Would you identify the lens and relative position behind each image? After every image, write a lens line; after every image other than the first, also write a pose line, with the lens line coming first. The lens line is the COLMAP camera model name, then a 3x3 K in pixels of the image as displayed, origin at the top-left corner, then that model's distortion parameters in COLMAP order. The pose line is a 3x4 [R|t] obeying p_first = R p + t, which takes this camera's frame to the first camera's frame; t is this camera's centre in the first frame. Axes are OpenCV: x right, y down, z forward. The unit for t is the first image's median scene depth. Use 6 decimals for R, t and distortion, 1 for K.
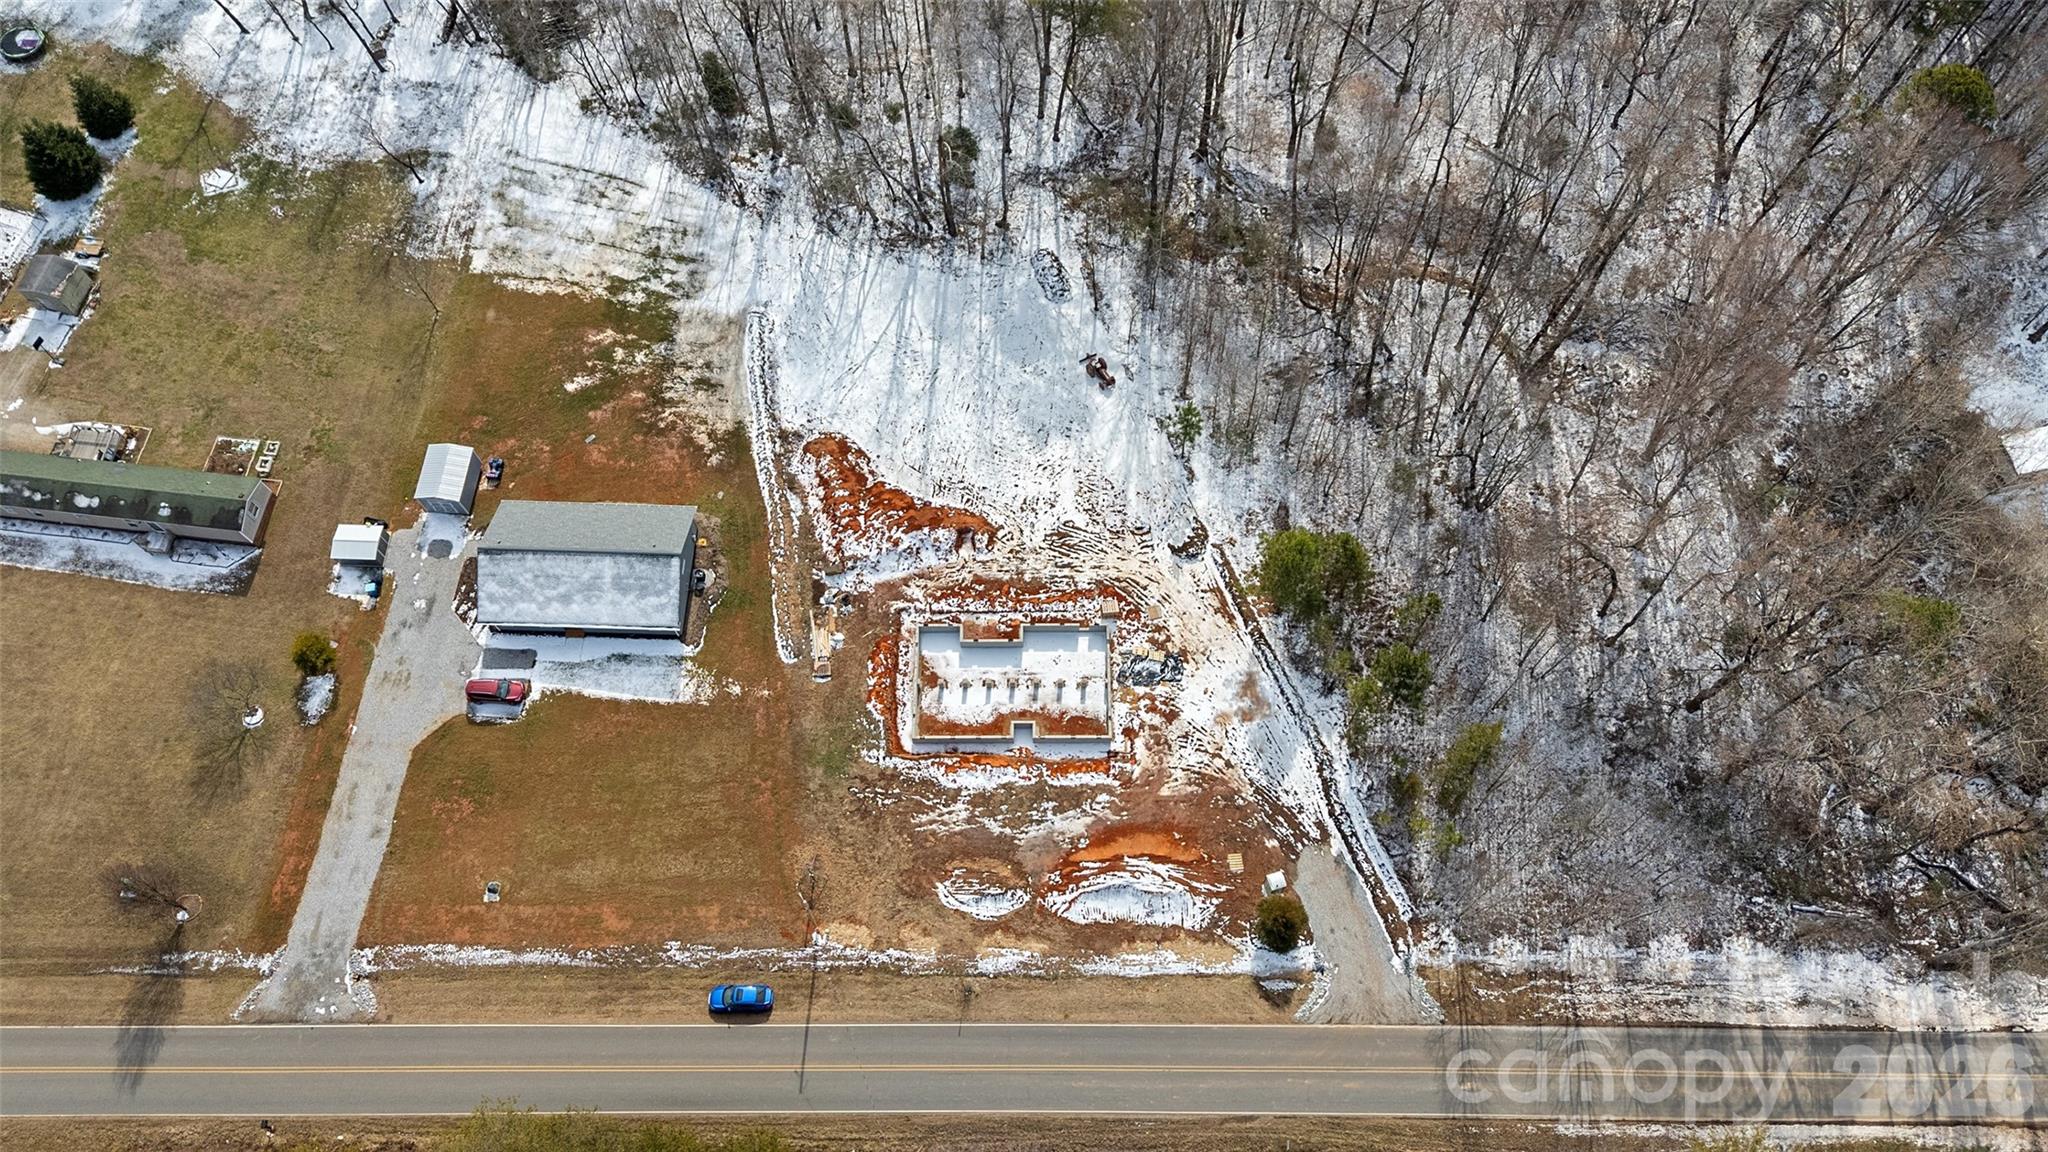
lens RADIAL K [[1485.5, 0, 1019.4], [0, 1485.5, 580.8], [0, 0, 1]] dist [0.095804, -0.092585]
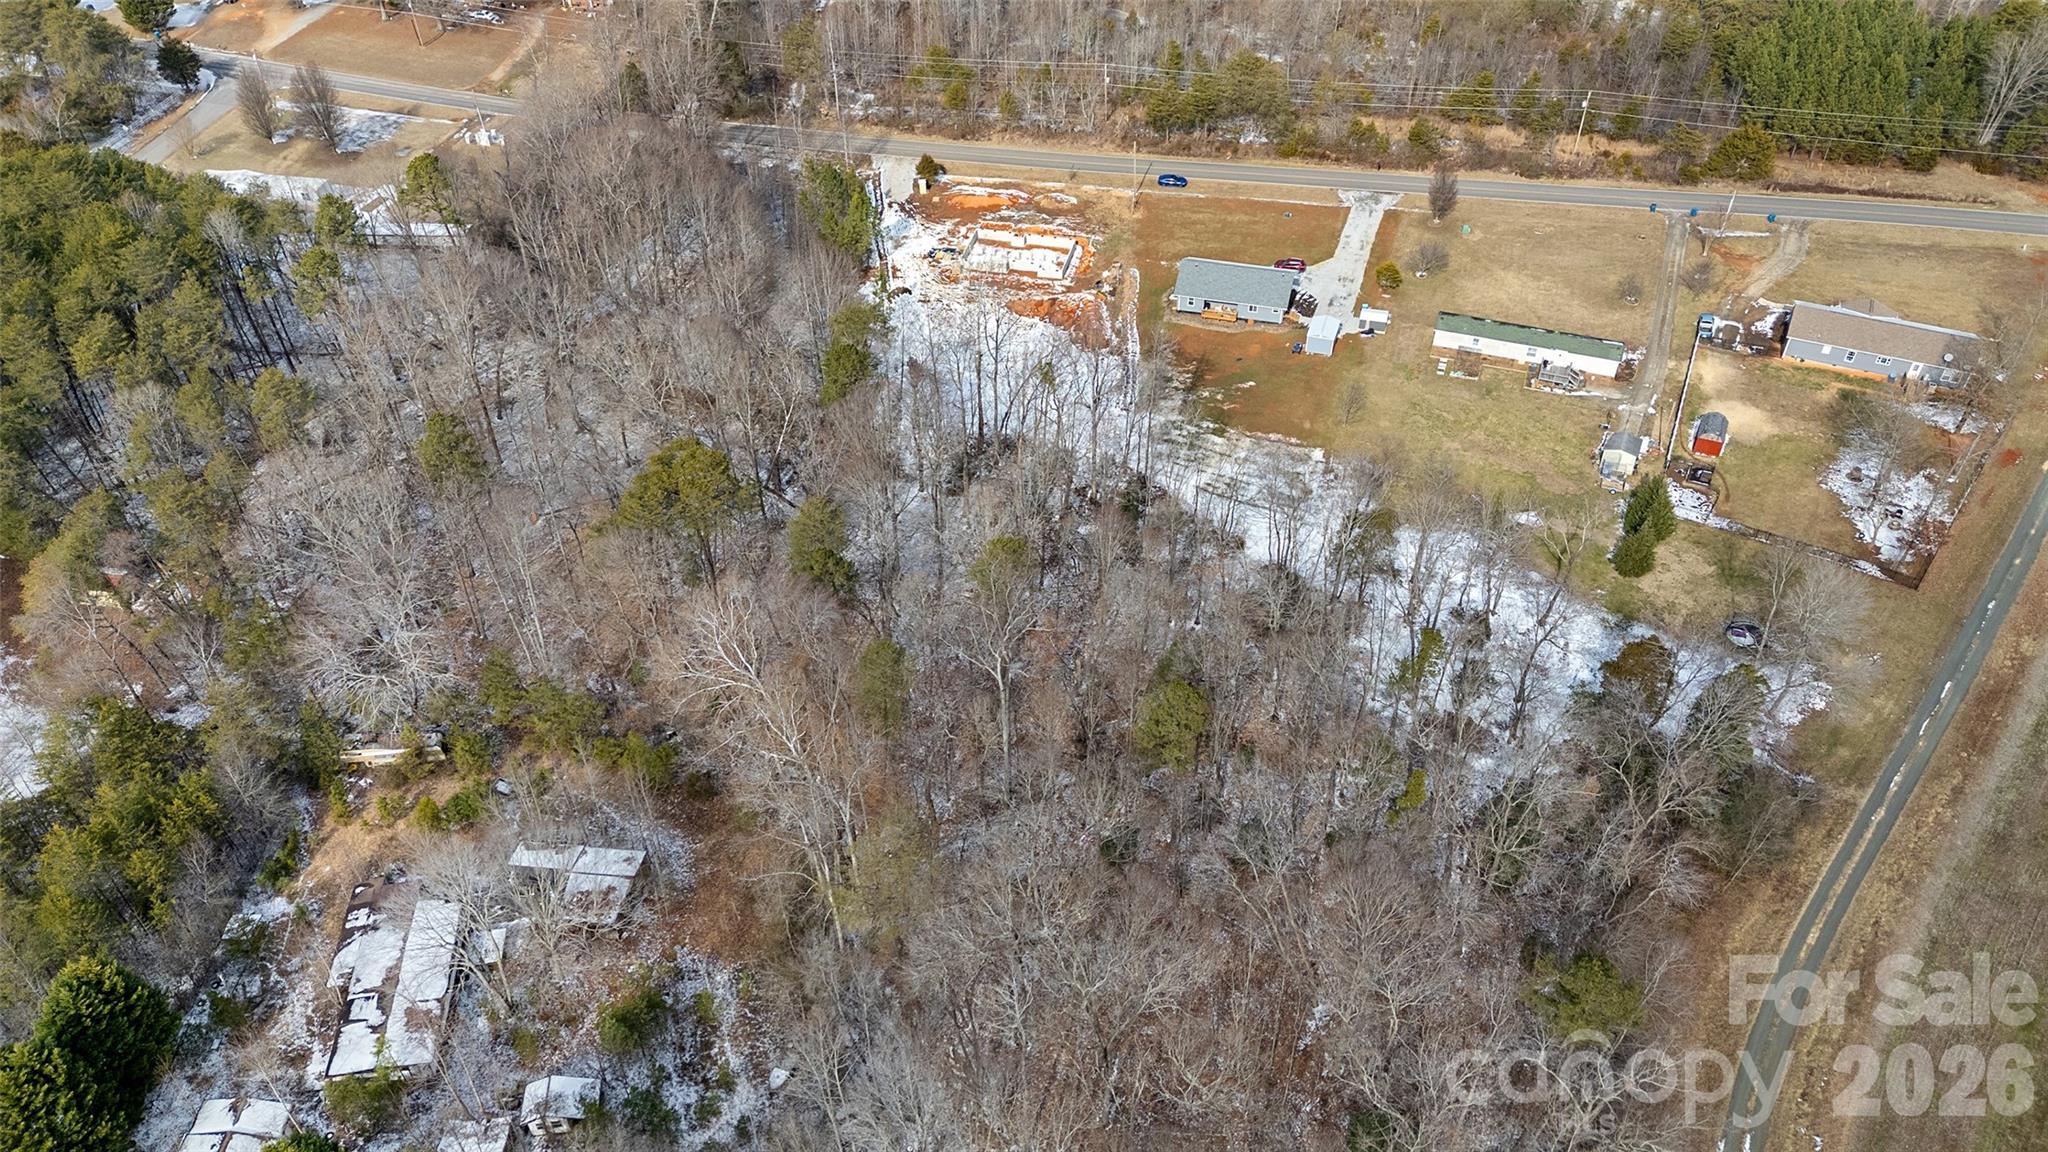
lens RADIAL K [[1494.3, 0, 1024.0], [0, 1494.3, 579.0], [0, 0, 1]] dist [0.086144, -0.076016]
pose [[-0.973063, -0.129956, 0.190418, -0.428916], [0.220851, -0.288563, 0.931642, -1.825873], [-0.066125, 0.948601, 0.309491, 0.805191]]
